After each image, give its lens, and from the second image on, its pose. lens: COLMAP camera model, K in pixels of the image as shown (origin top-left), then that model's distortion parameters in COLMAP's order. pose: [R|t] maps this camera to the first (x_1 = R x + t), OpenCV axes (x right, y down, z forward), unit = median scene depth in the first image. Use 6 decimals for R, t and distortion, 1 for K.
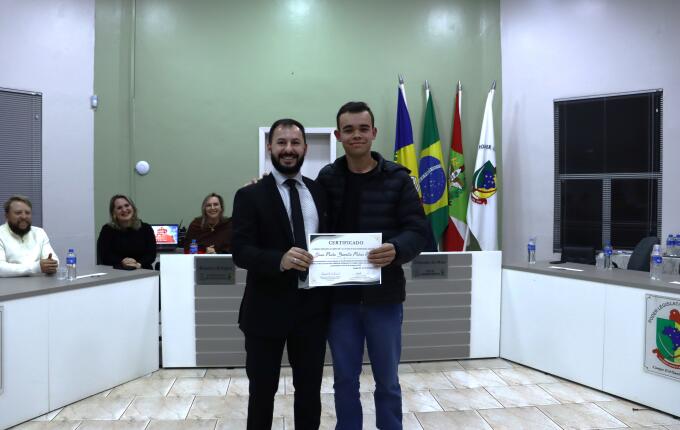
lens RADIAL K [[560.5, 0, 336.0], [0, 560.5, 214.4], [0, 0, 1]] dist [-0.174712, 0.154450]
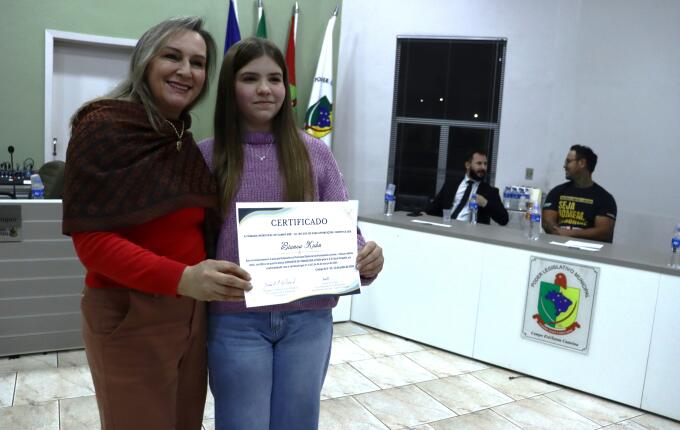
lens RADIAL K [[560.5, 0, 340.4], [0, 560.5, 213.7], [0, 0, 1]] dist [-0.174712, 0.154450]
pose [[0.921709, 0.008682, 0.387784, -0.065910], [-0.052694, 0.993284, 0.103008, -0.002532], [-0.384285, -0.115377, 0.915976, 0.200455]]
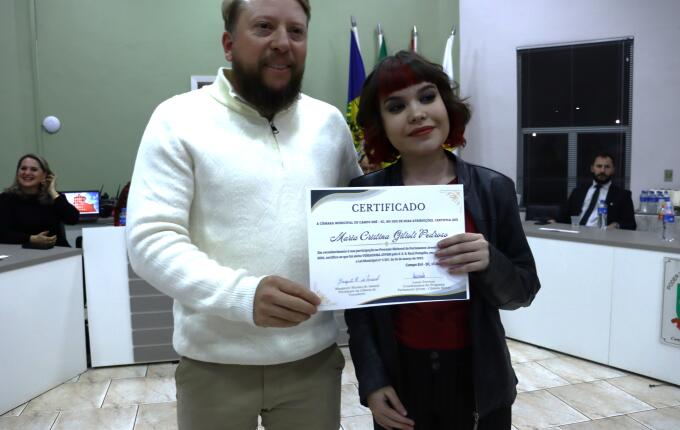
lens RADIAL K [[560.5, 0, 337.4], [0, 560.5, 214.4], [0, 0, 1]] dist [-0.174712, 0.154450]
pose [[0.988410, -0.027599, 0.149281, -0.064937], [0.017616, 0.997544, 0.067785, 0.005876], [-0.150785, -0.064369, 0.986469, 0.156455]]
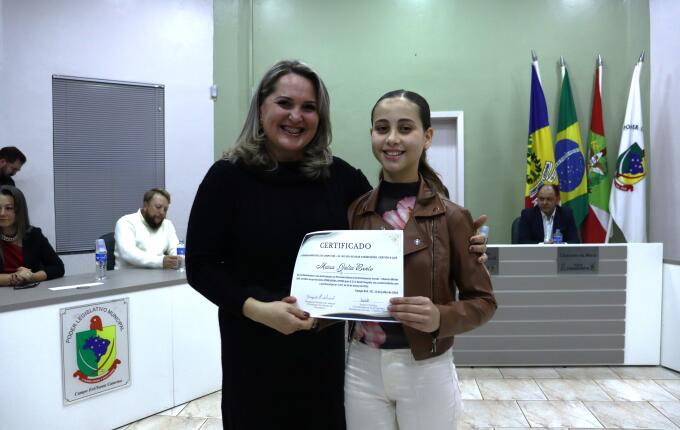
lens RADIAL K [[560.5, 0, 335.1], [0, 560.5, 213.4], [0, 0, 1]] dist [-0.174712, 0.154450]
pose [[0.979851, -0.004169, -0.199689, -0.036852], [0.006532, 0.999916, 0.011176, 0.006343], [0.199625, -0.012255, 0.979796, 0.068115]]
